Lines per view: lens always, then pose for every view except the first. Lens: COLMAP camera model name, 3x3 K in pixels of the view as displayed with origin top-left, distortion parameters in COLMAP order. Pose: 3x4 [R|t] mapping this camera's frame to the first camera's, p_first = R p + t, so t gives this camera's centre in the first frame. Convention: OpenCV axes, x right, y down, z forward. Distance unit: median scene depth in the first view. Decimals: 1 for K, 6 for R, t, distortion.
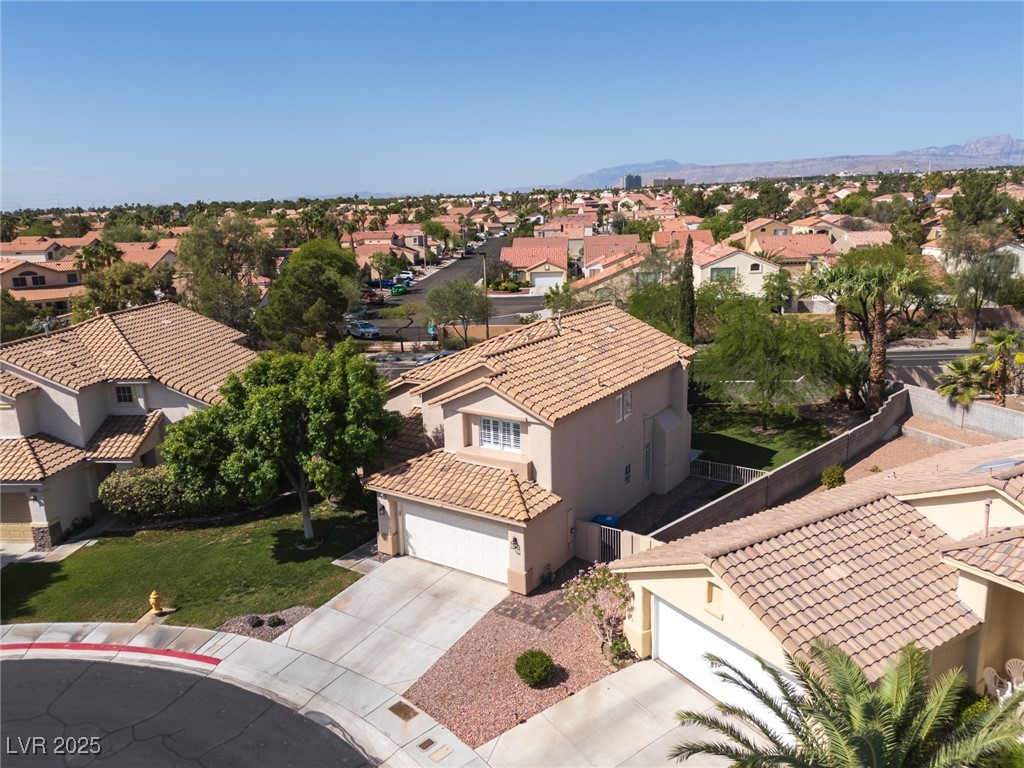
lens RADIAL K [[749.8, 0, 513.6], [0, 749.8, 385.6], [0, 0, 1]] dist [0.050436, -0.038987]
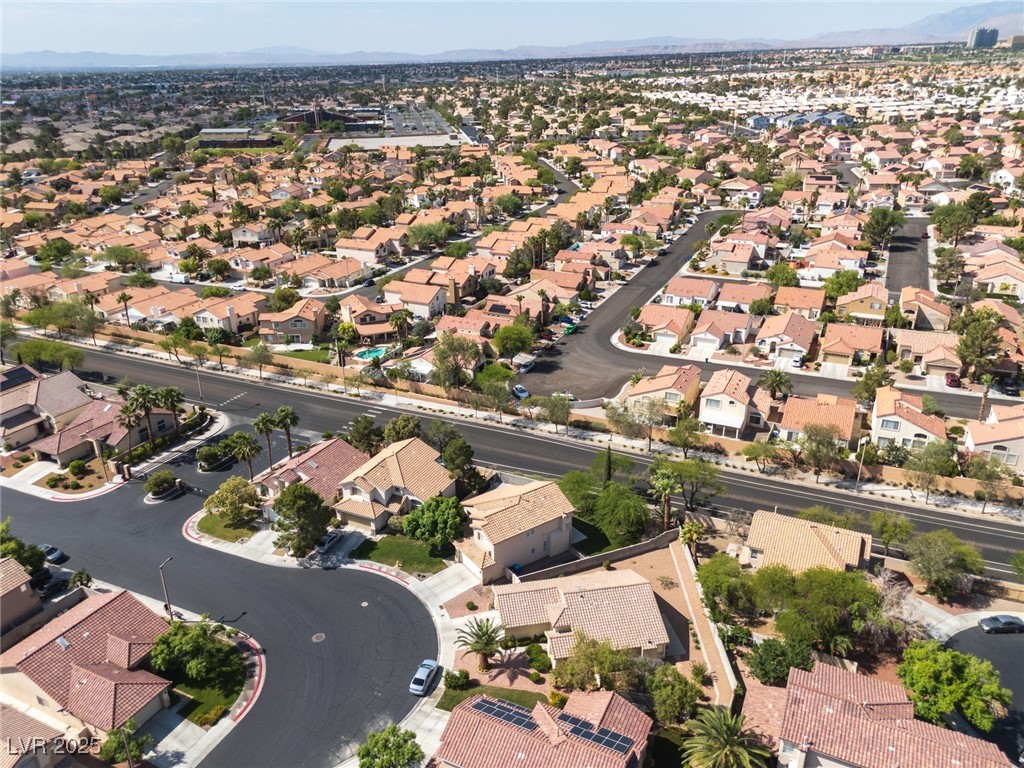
lens RADIAL K [[749.8, 0, 513.6], [0, 749.8, 385.6], [0, 0, 1]] dist [0.050436, -0.038987]
pose [[0.931099, 0.161463, -0.327084, 1.134186], [-0.098670, 0.974753, 0.200300, -1.354047], [0.351167, -0.154226, 0.923524, -2.104262]]
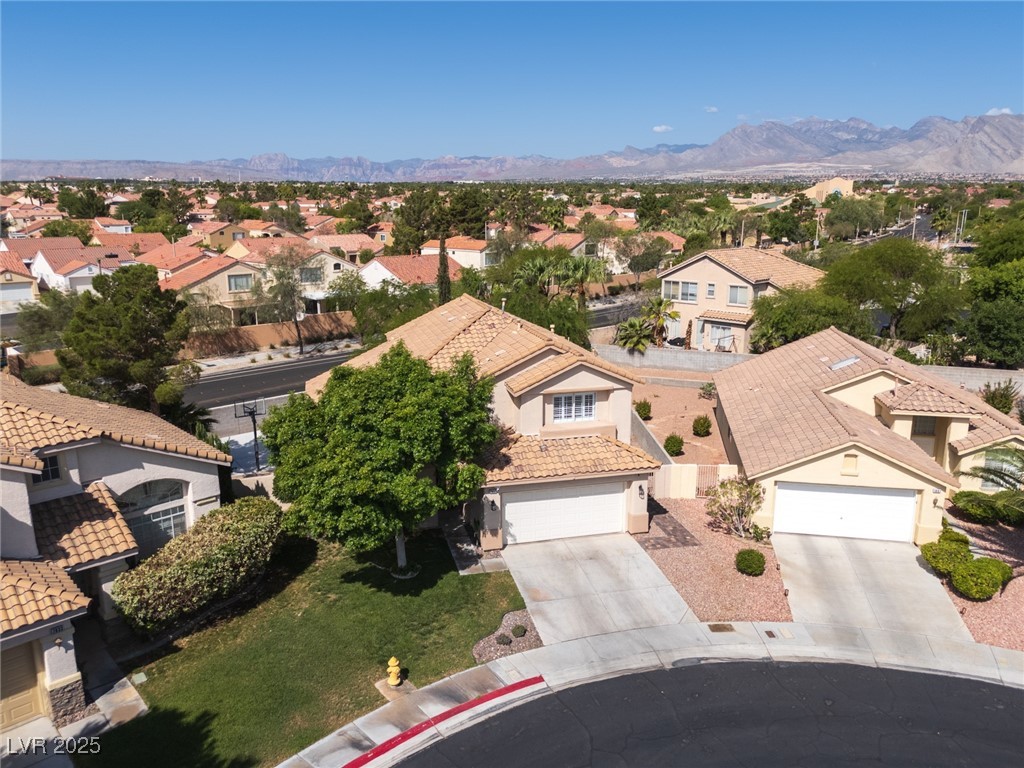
lens RADIAL K [[749.8, 0, 513.6], [0, 749.8, 385.6], [0, 0, 1]] dist [0.050436, -0.038987]
pose [[0.675399, -0.148408, 0.722365, -0.854447], [0.153757, 0.986353, 0.058884, -0.044770], [-0.721246, 0.071299, 0.689000, 0.291261]]
